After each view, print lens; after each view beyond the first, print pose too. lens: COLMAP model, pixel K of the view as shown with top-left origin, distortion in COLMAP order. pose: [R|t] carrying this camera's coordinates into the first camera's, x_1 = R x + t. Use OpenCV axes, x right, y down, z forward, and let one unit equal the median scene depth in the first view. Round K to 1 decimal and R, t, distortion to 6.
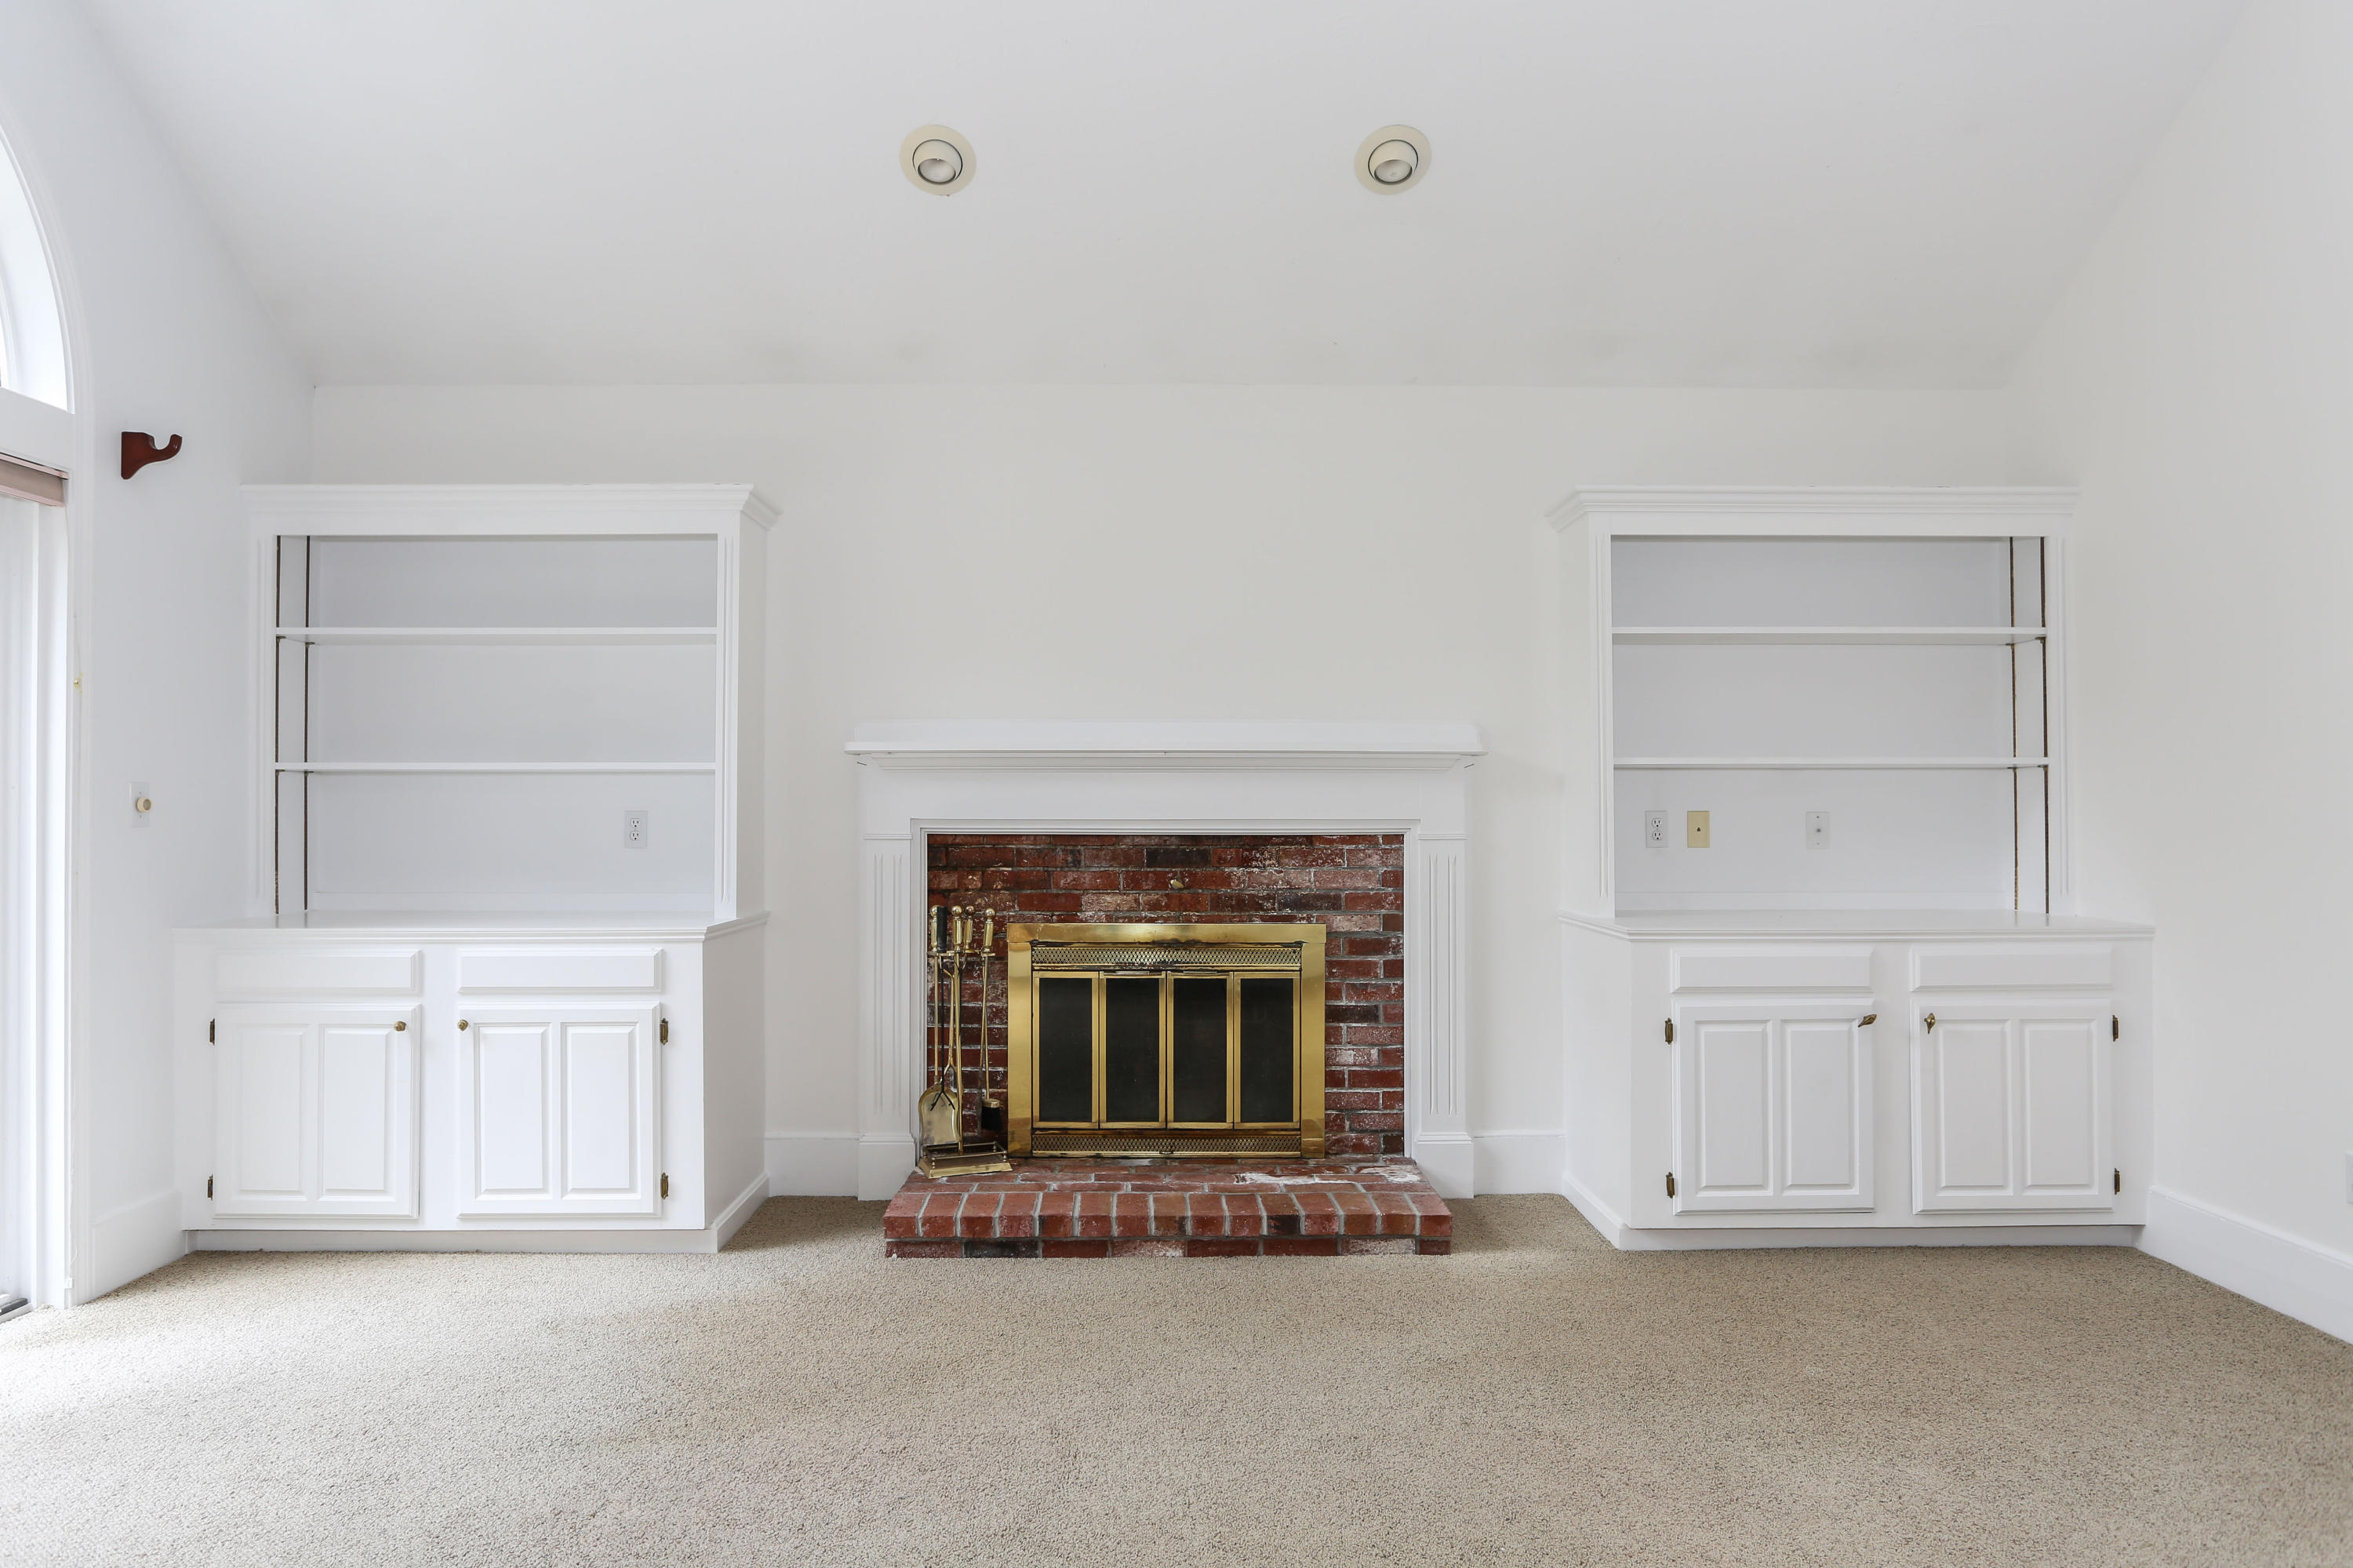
lens RADIAL K [[1406.0, 0, 1162.1], [0, 1406.0, 791.0], [0, 0, 1]] dist [-0.026275, 0.007350]
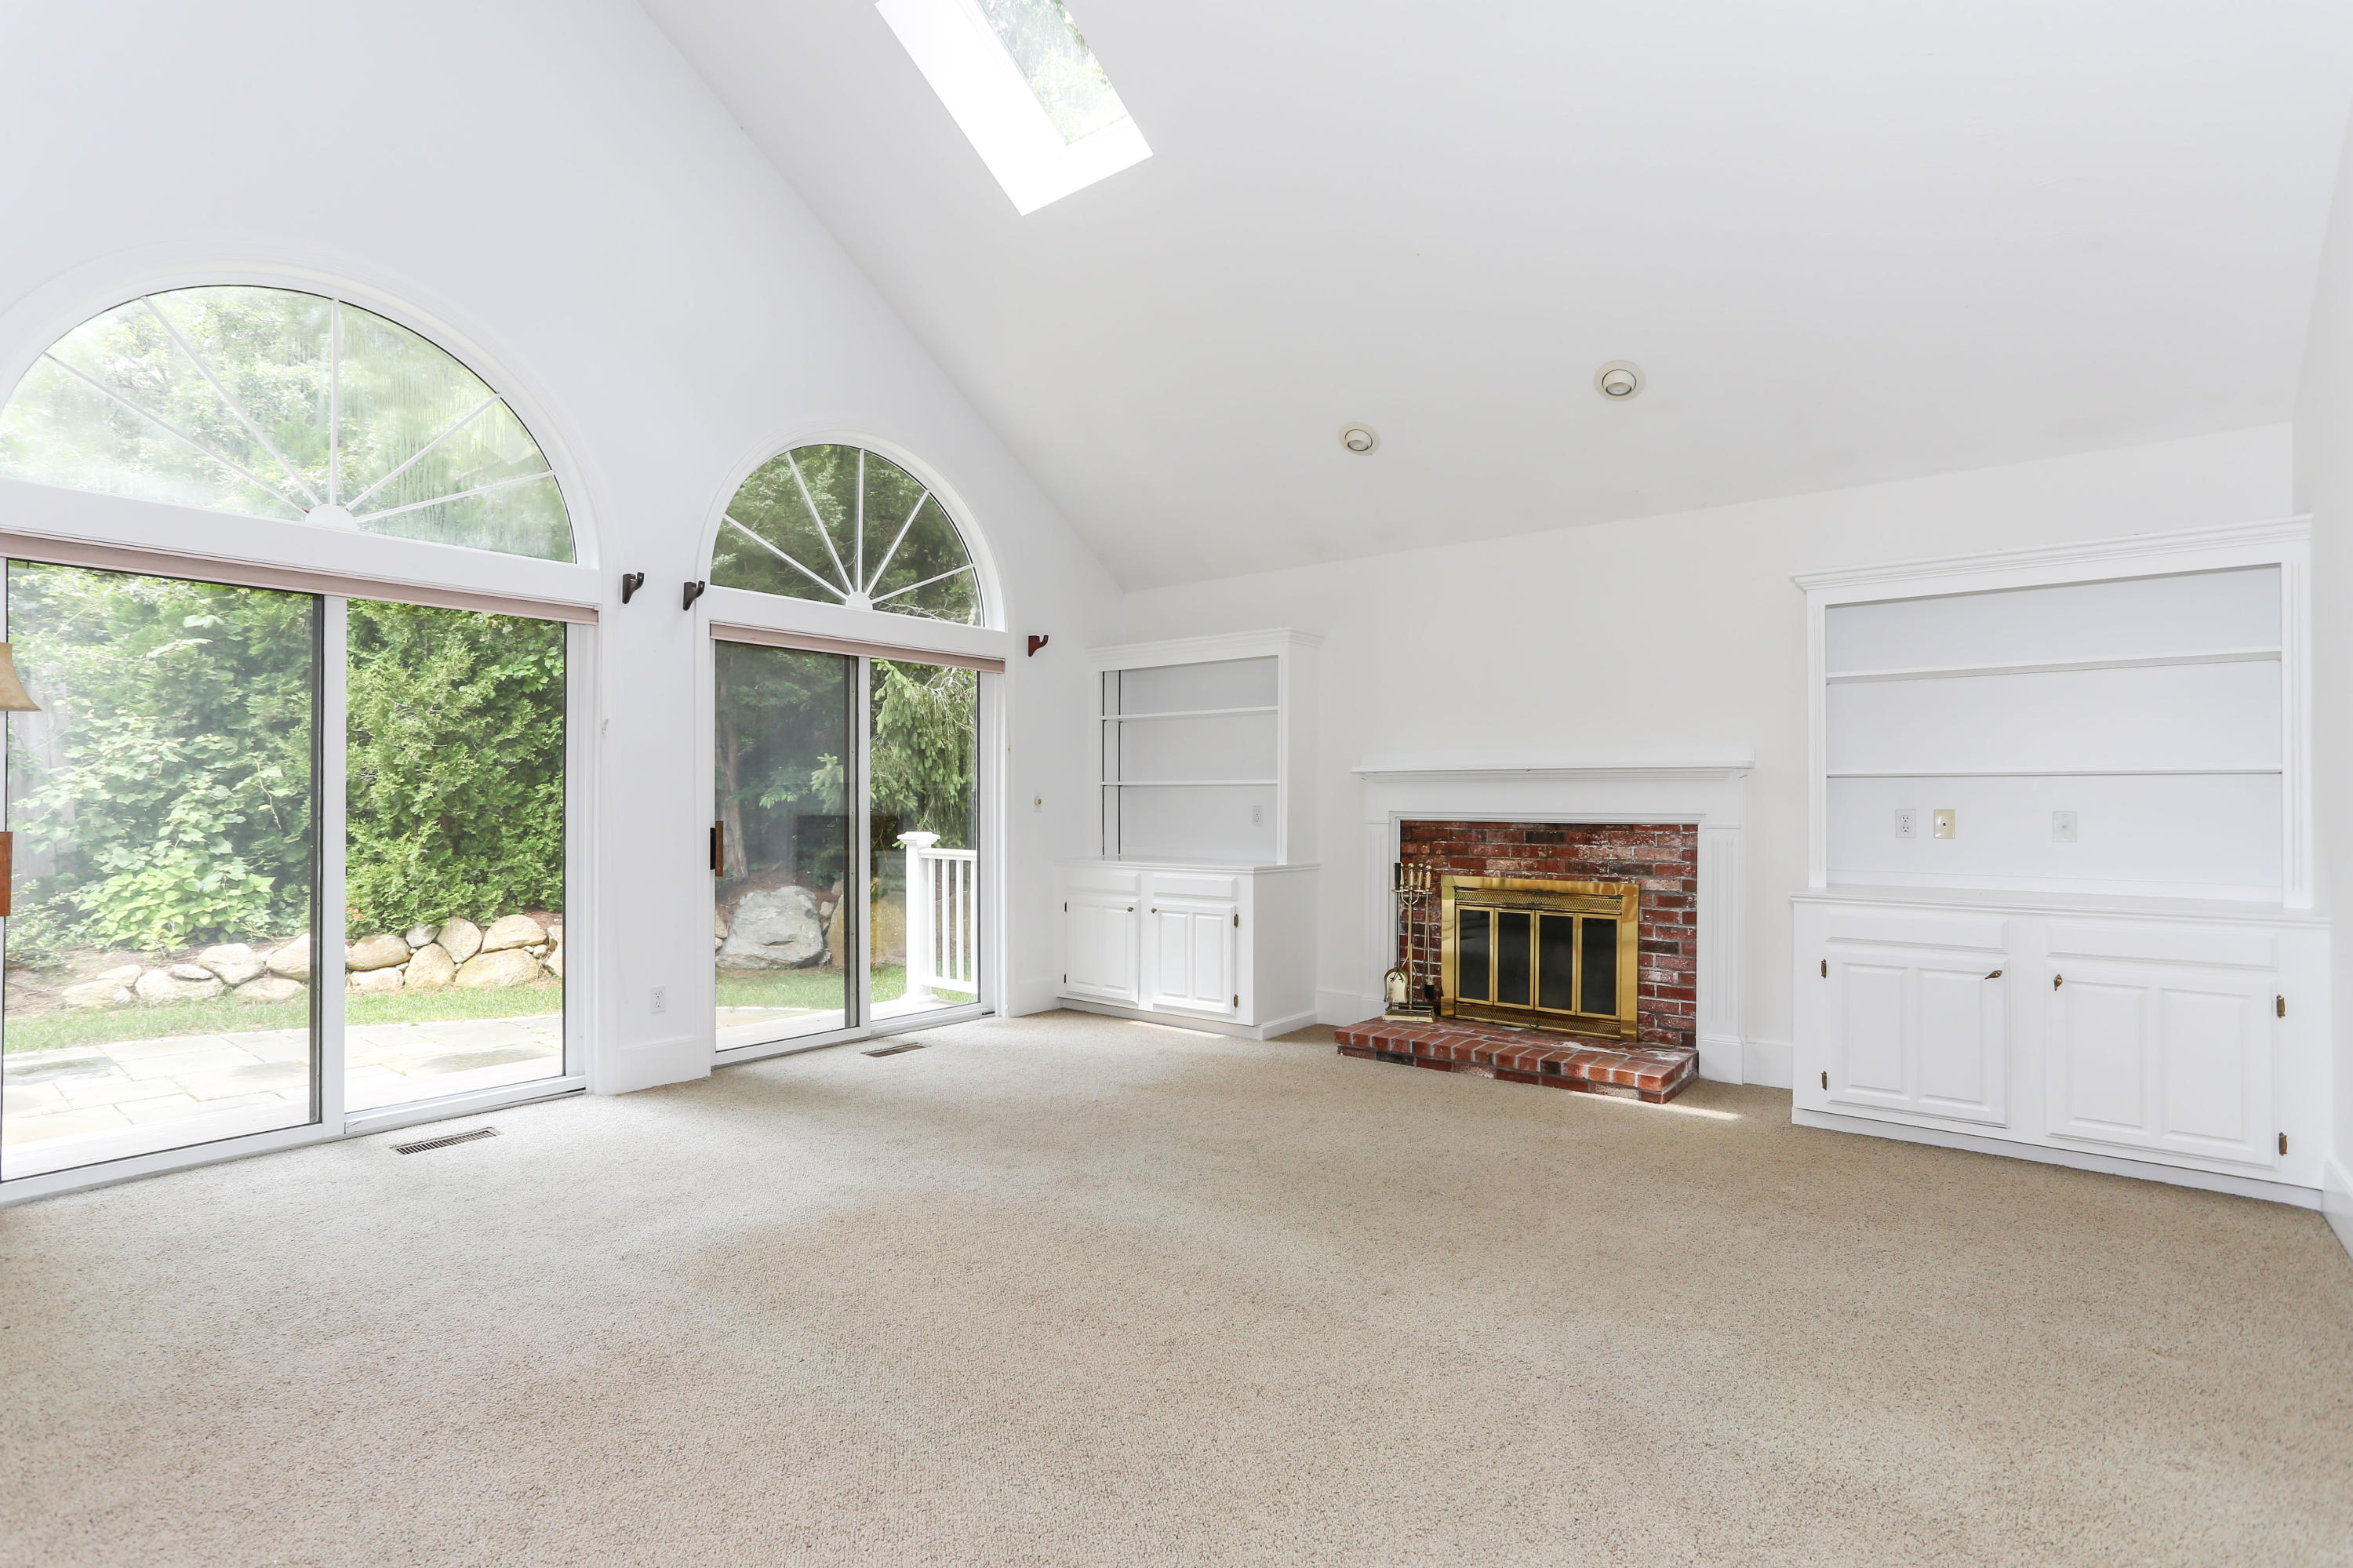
lens RADIAL K [[1152.8, 0, 1158.8], [0, 1152.8, 798.6], [0, 0, 1]] dist [-0.016645, 0.005044]
pose [[0.766797, 0.000576, -0.641889, 0.505436], [0.007912, 0.999915, 0.010349, -0.011743], [0.641840, -0.013014, 0.766728, -0.246015]]
